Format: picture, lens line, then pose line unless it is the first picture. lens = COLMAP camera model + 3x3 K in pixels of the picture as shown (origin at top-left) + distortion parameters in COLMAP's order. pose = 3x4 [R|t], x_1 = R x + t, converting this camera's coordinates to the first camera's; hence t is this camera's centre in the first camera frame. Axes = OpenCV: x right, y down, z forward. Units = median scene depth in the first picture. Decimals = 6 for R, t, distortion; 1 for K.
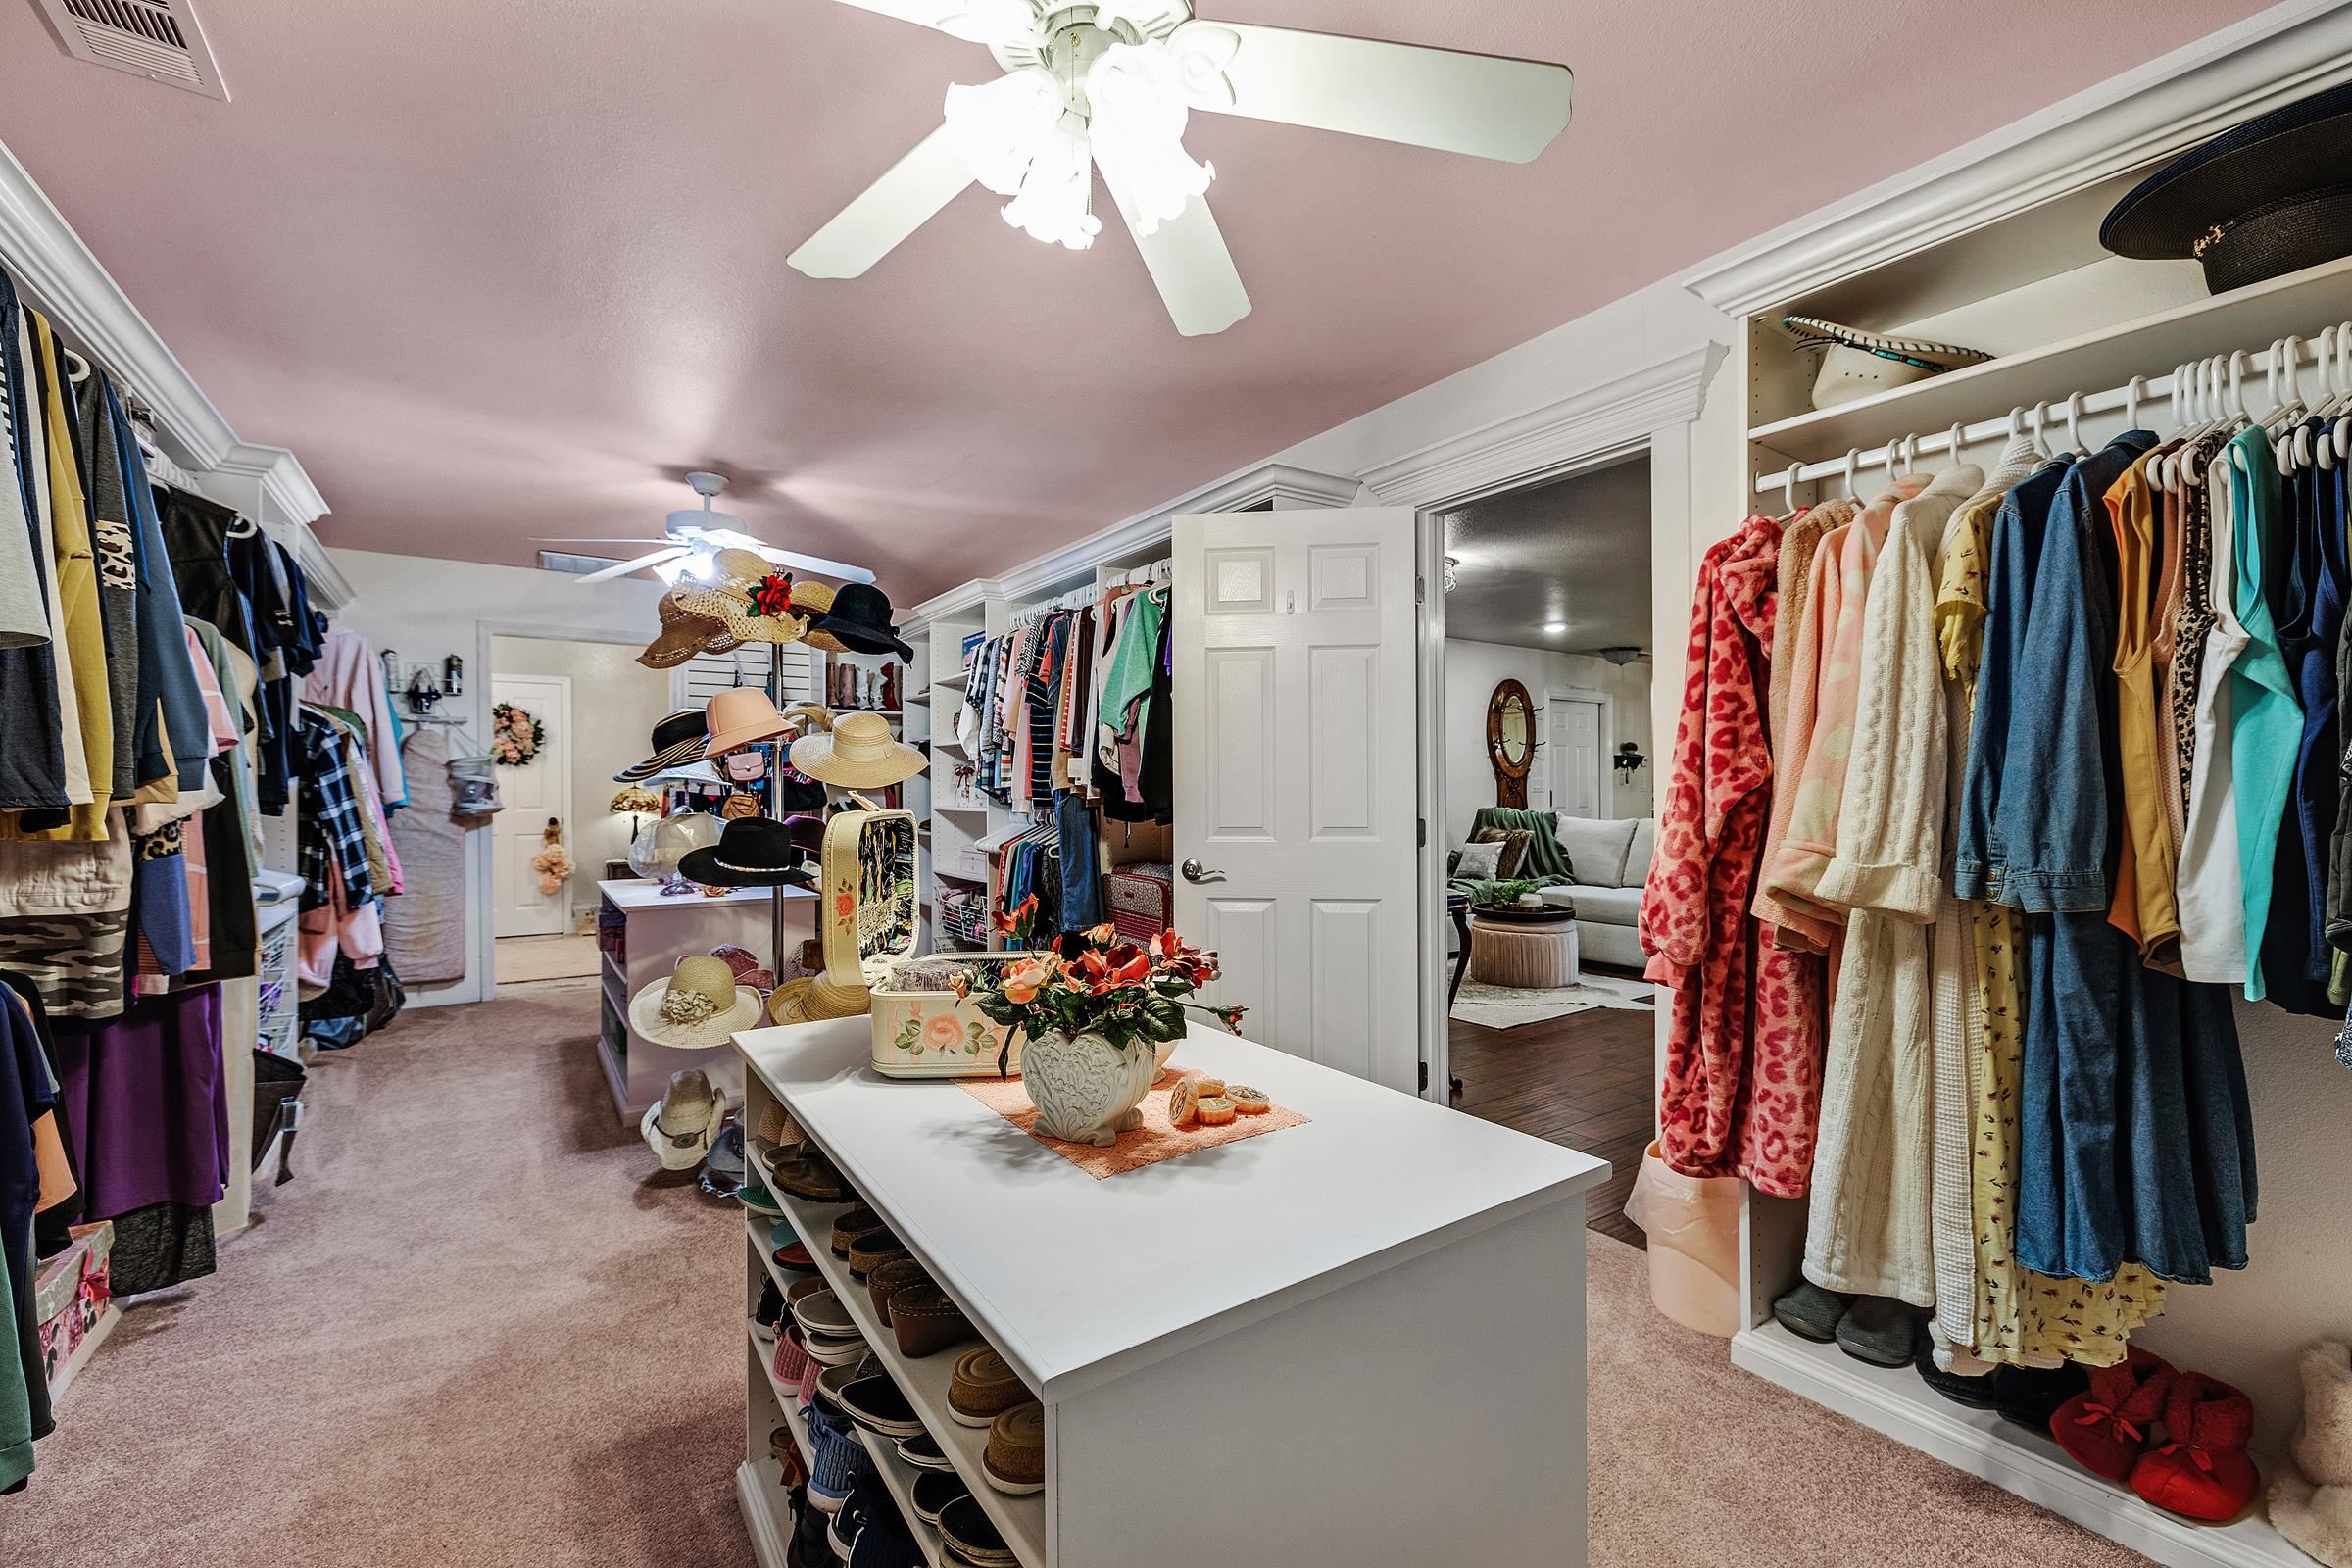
lens RADIAL K [[976.2, 0, 1170.2], [0, 976.2, 789.4], [0, 0, 1]] dist [-0.003297, -0.000012]
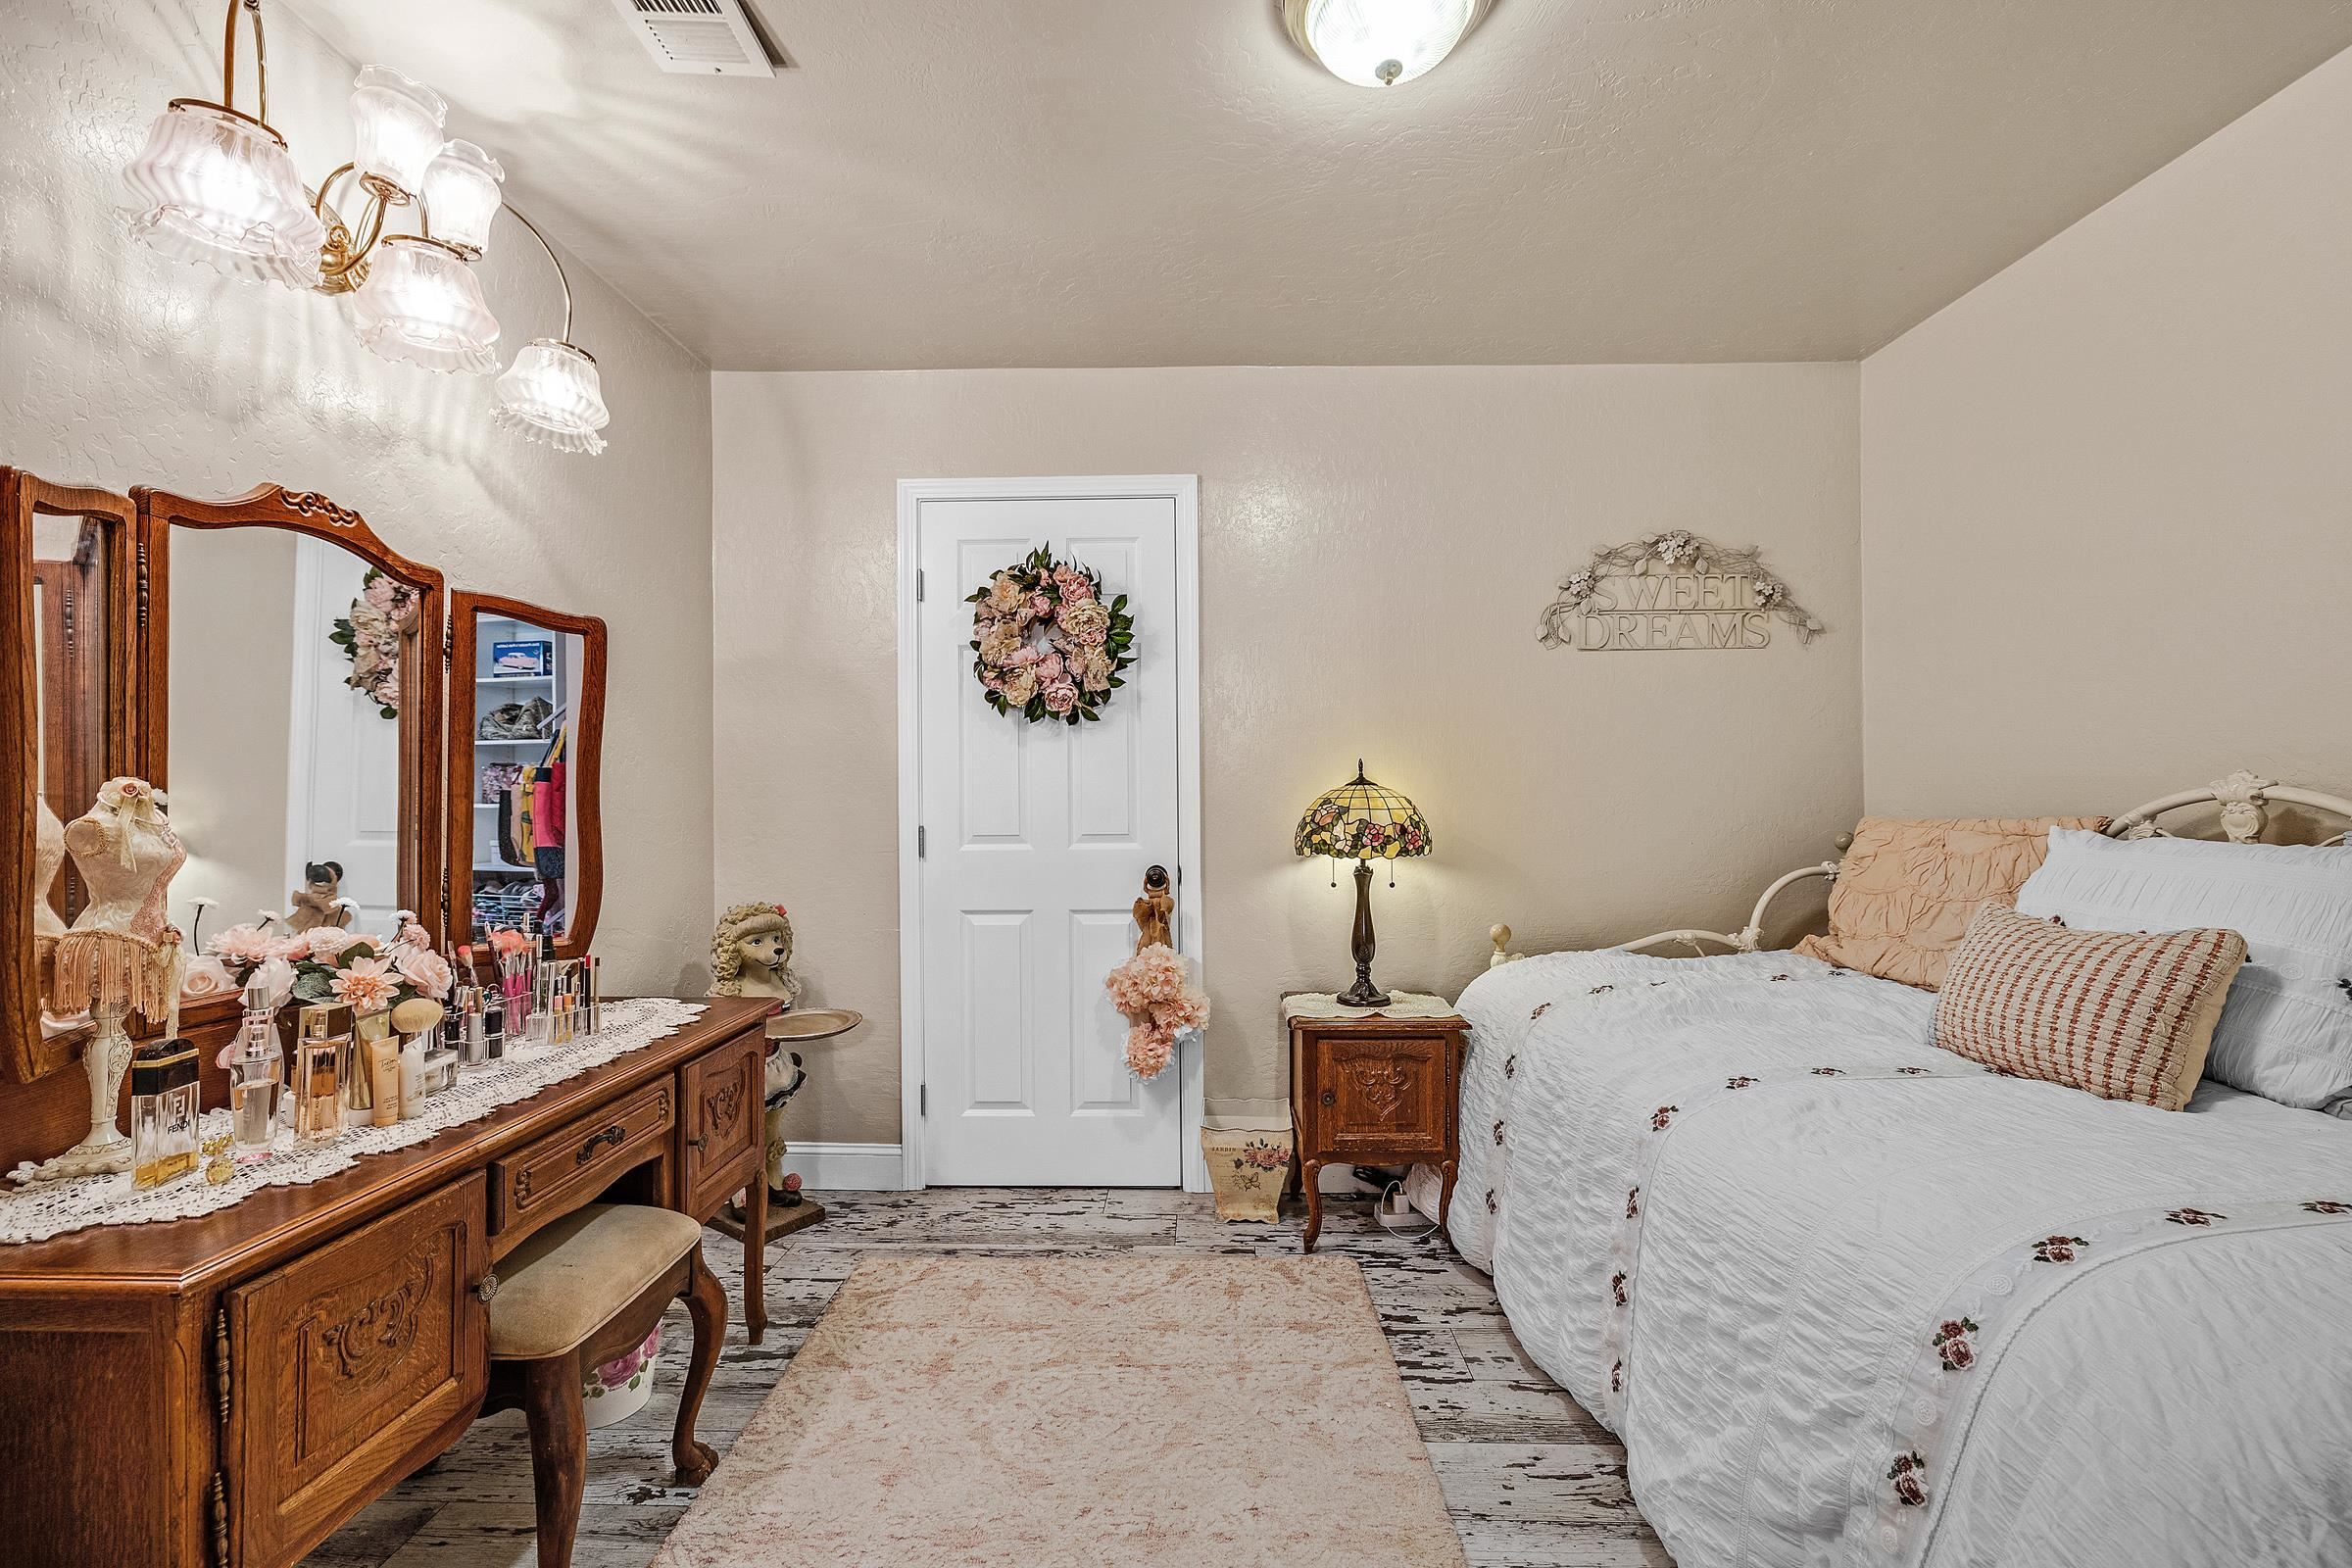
lens RADIAL K [[976.2, 0, 1169.1], [0, 976.2, 778.2], [0, 0, 1]] dist [-0.003297, -0.000012]
pose [[0.837010, -0.006208, -0.547152, -0.435579], [0.003943, 0.999978, -0.005314, -0.001745], [0.547173, 0.002291, 0.837016, 0.706989]]
